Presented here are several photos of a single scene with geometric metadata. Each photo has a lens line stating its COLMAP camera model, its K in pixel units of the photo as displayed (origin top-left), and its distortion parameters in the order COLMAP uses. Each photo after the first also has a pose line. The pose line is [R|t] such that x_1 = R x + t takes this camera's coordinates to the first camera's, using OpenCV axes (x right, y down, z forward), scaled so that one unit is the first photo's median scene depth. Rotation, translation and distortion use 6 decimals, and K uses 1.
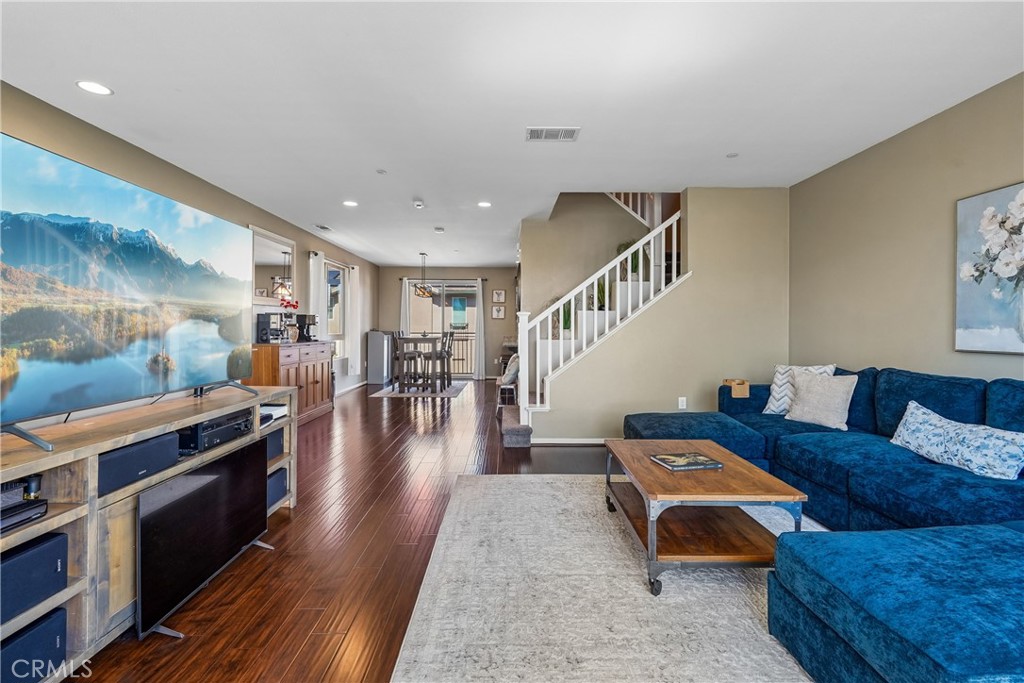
lens RADIAL K [[470.2, 0, 511.8], [0, 470.2, 334.3], [0, 0, 1]] dist [-0.004689, 0.000246]
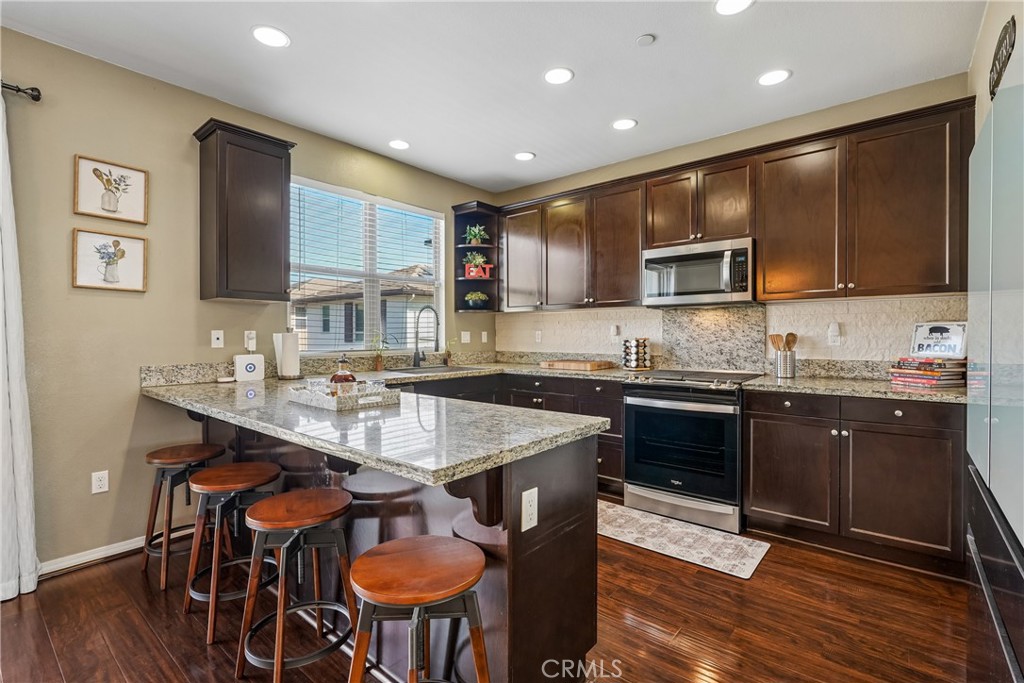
lens RADIAL K [[470.2, 0, 513.9], [0, 470.2, 341.9], [0, 0, 1]] dist [-0.004689, 0.000246]
pose [[0.649968, -0.016178, 0.759790, -0.074384], [0.013145, 0.999863, 0.010045, -0.008666], [-0.759848, 0.003458, 0.650091, 0.708014]]
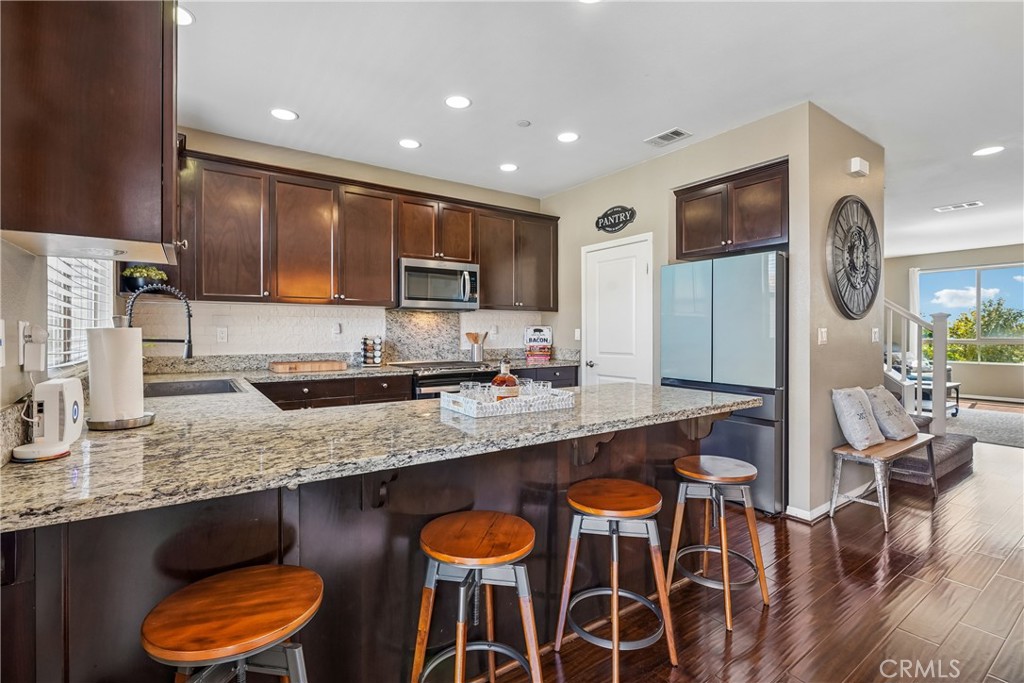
lens RADIAL K [[470.2, 0, 512.3], [0, 470.2, 336.8], [0, 0, 1]] dist [-0.004689, 0.000246]
pose [[-0.550682, -0.011839, 0.834631, -0.117377], [0.007011, 0.999799, 0.018808, -0.012224], [-0.834686, 0.016209, -0.550488, 0.967897]]
